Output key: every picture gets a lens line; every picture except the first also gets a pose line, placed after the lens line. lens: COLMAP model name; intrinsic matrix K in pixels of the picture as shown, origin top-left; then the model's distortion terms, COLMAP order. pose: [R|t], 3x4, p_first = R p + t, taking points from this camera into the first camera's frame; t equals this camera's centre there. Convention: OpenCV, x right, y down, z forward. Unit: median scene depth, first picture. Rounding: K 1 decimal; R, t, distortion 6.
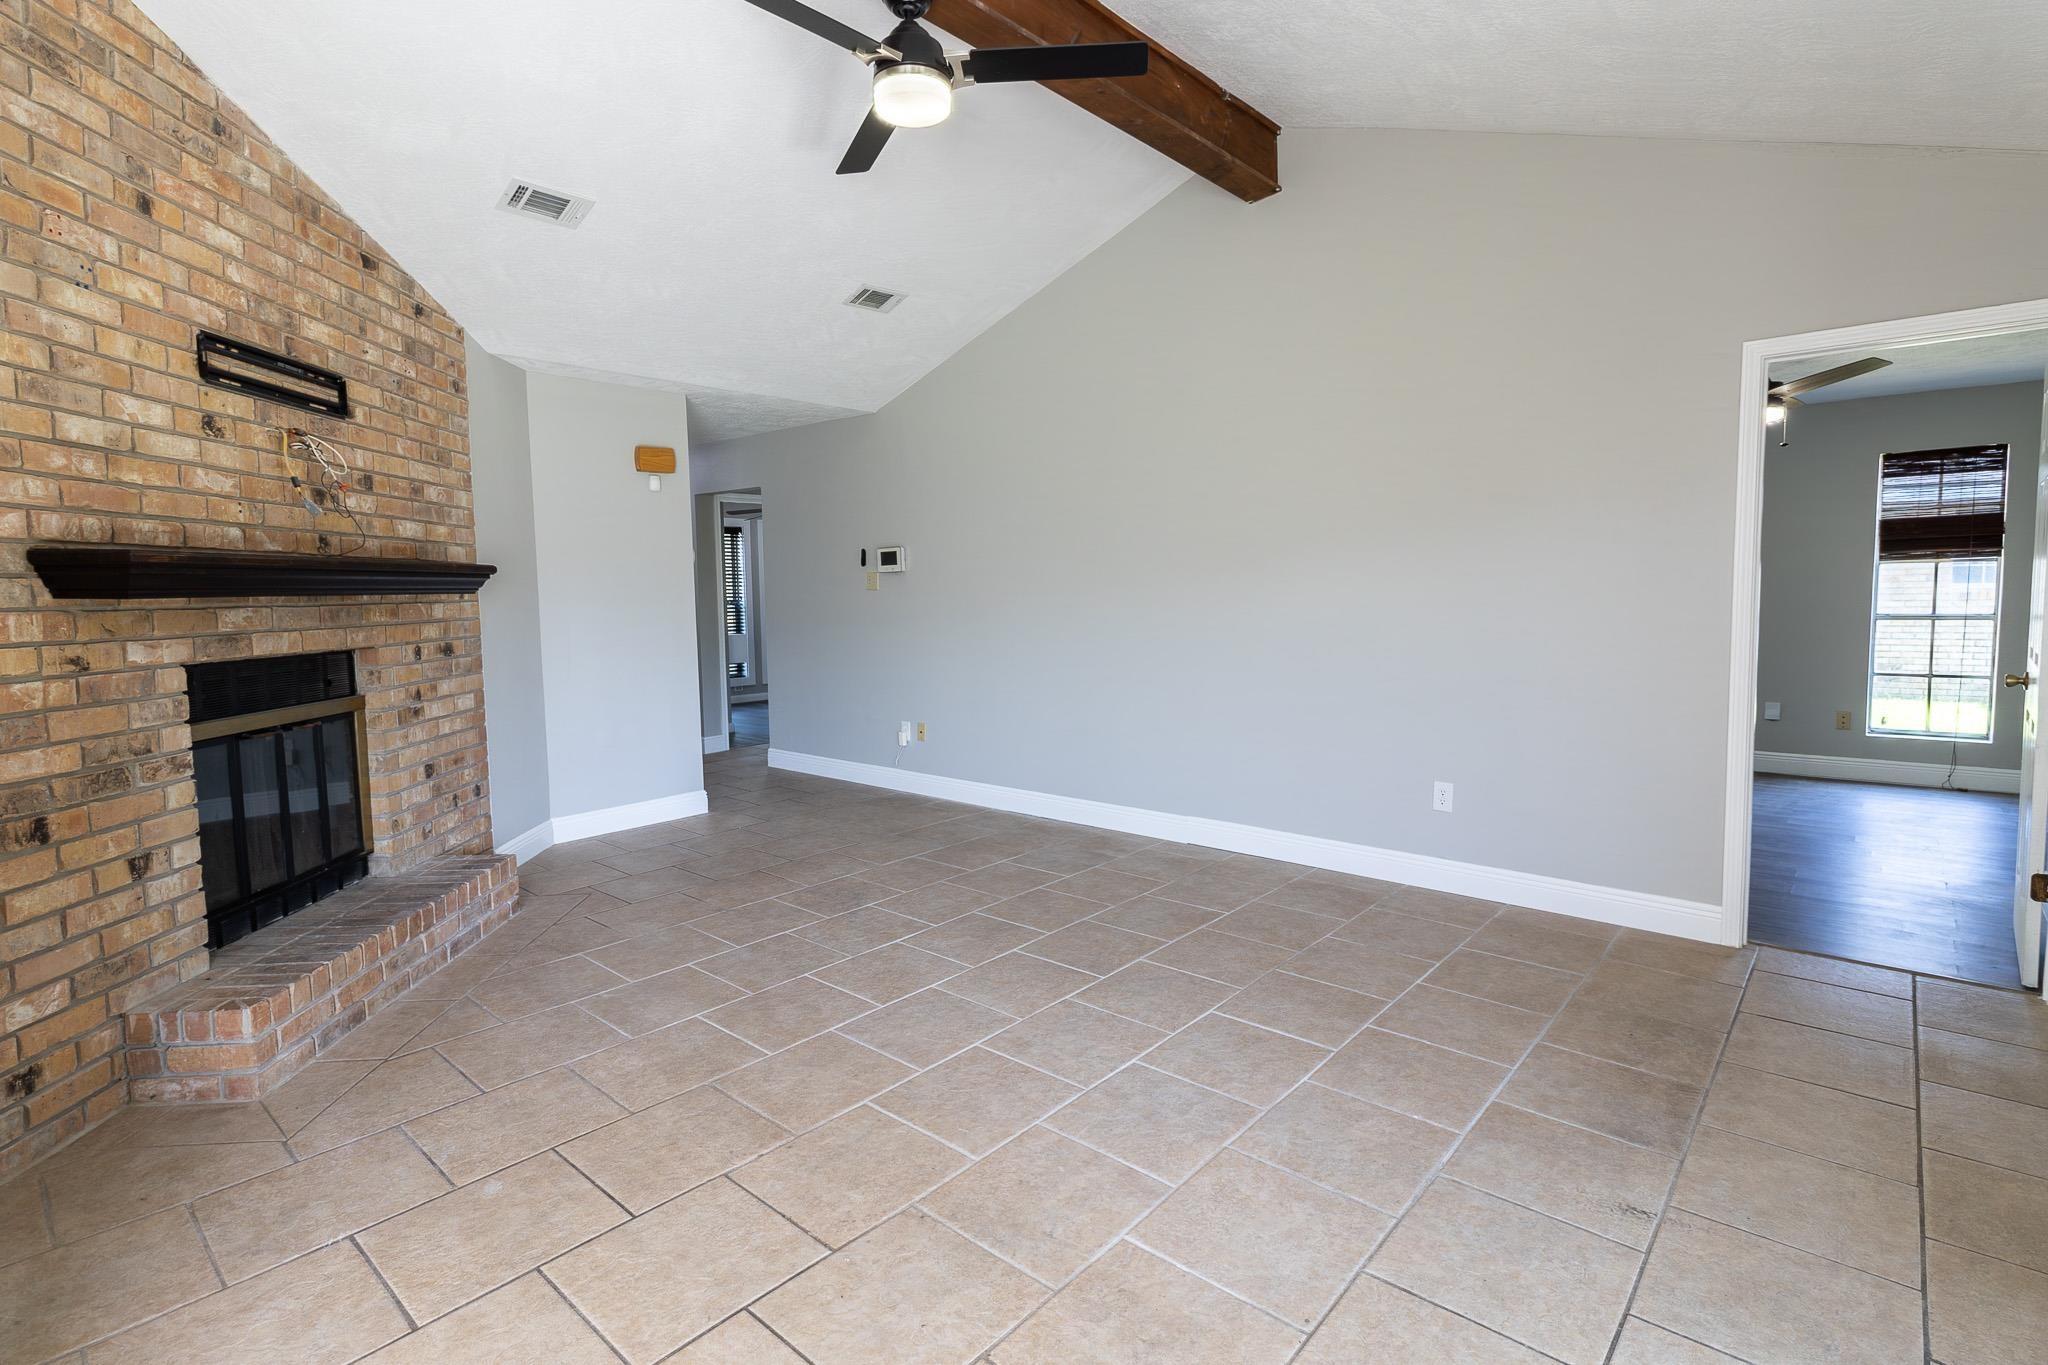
lens RADIAL K [[983.4, 0, 1037.2], [0, 983.4, 670.3], [0, 0, 1]] dist [-0.007525, -0.001402]
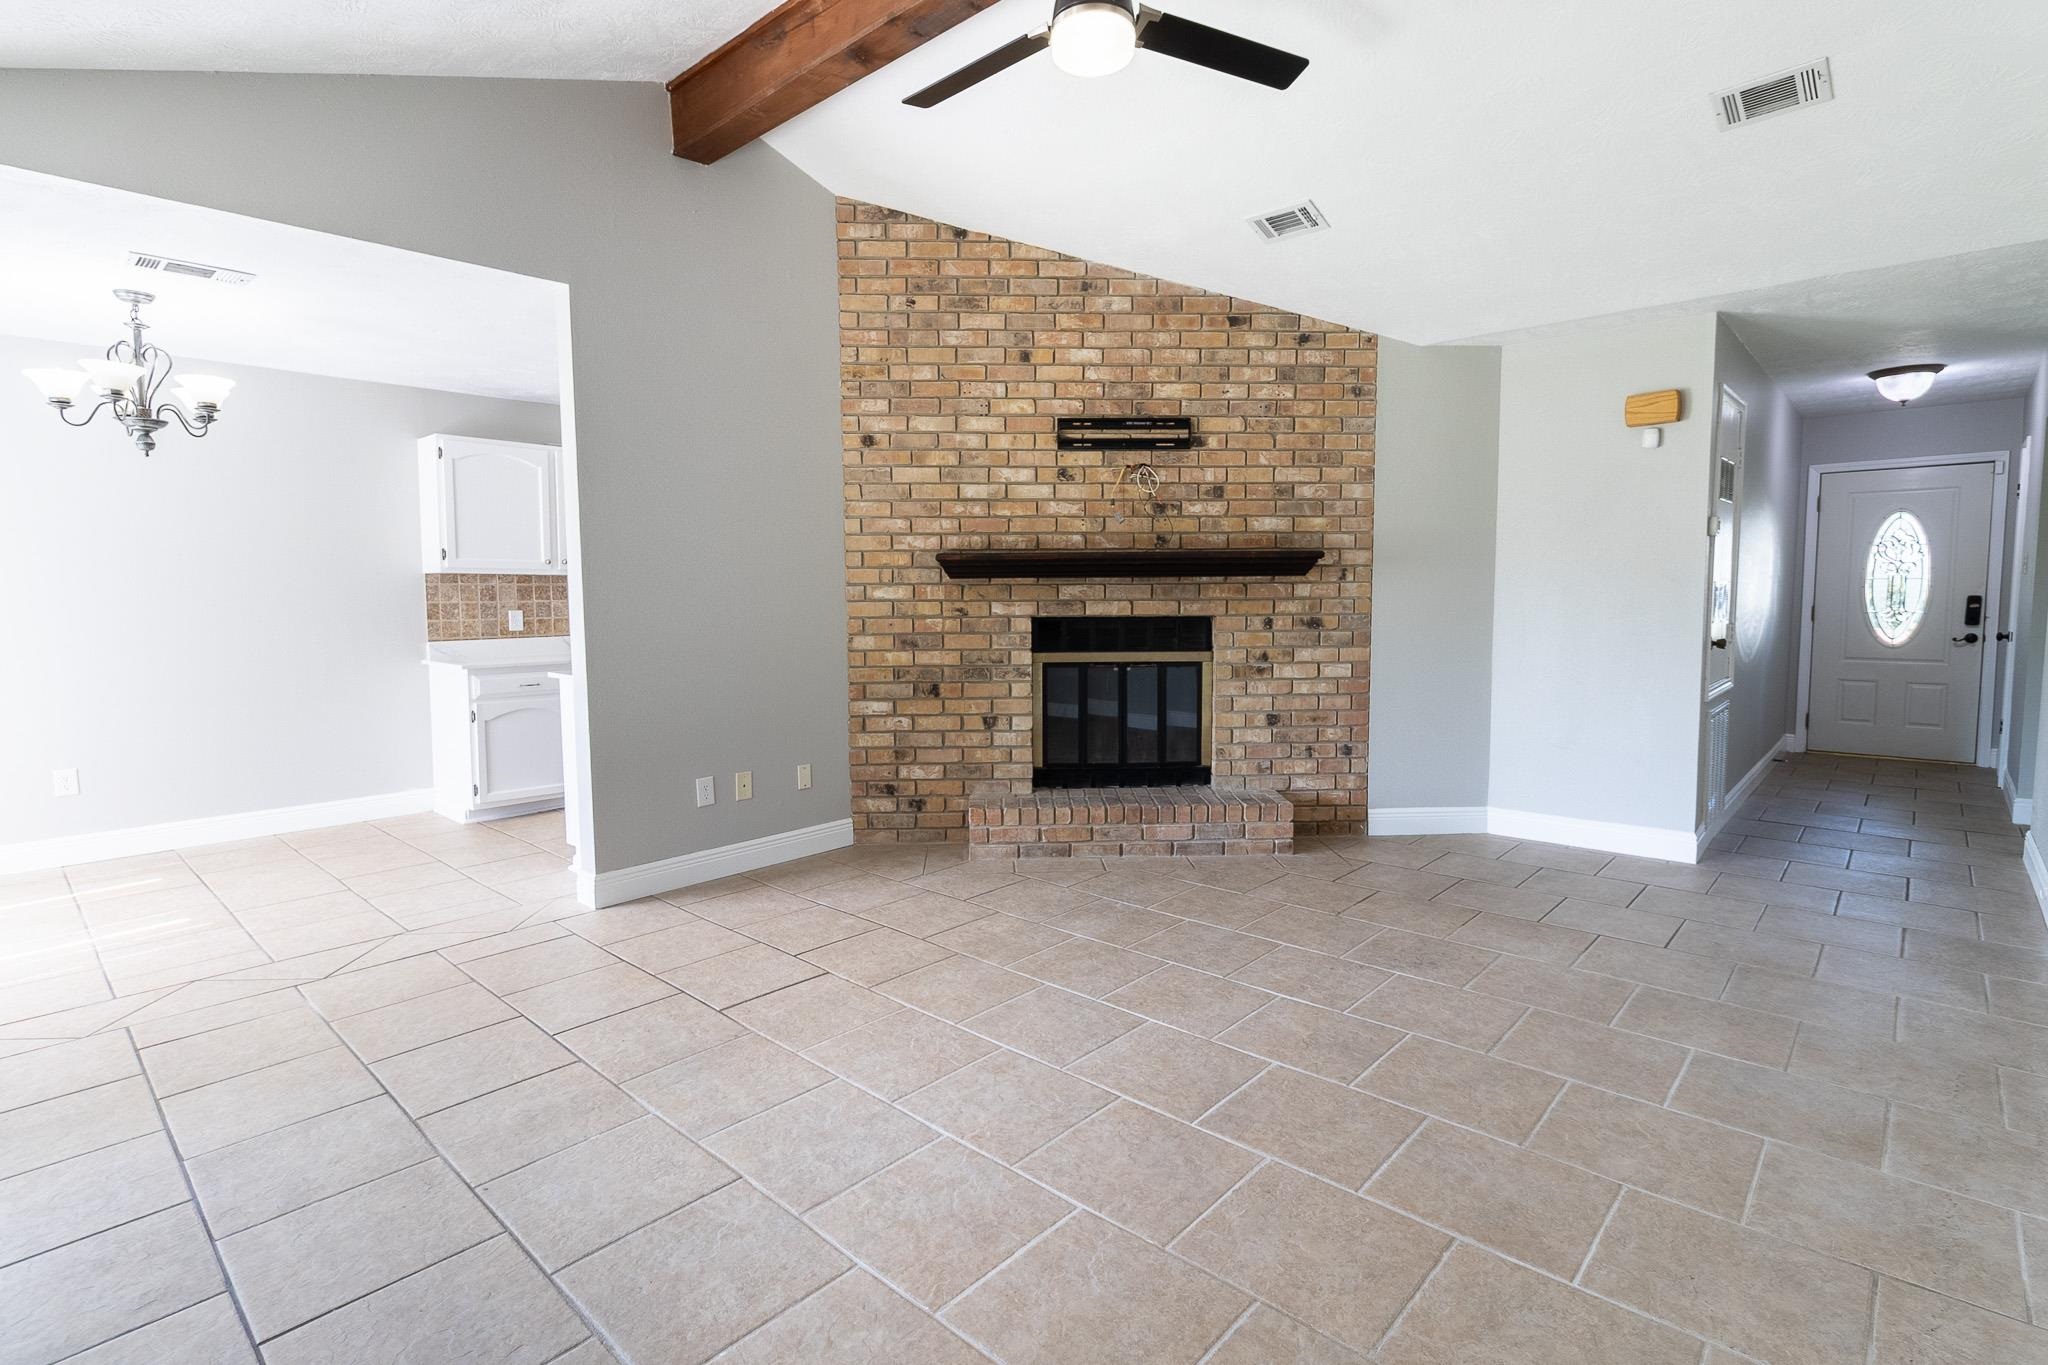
lens RADIAL K [[983.4, 0, 1032.4], [0, 983.4, 670.0], [0, 0, 1]] dist [-0.007525, -0.001402]
pose [[-0.025550, 0.098914, -0.994768, 0.811355], [-0.075616, 0.992051, 0.100586, -0.081056], [0.996810, 0.077791, -0.017867, 0.955771]]
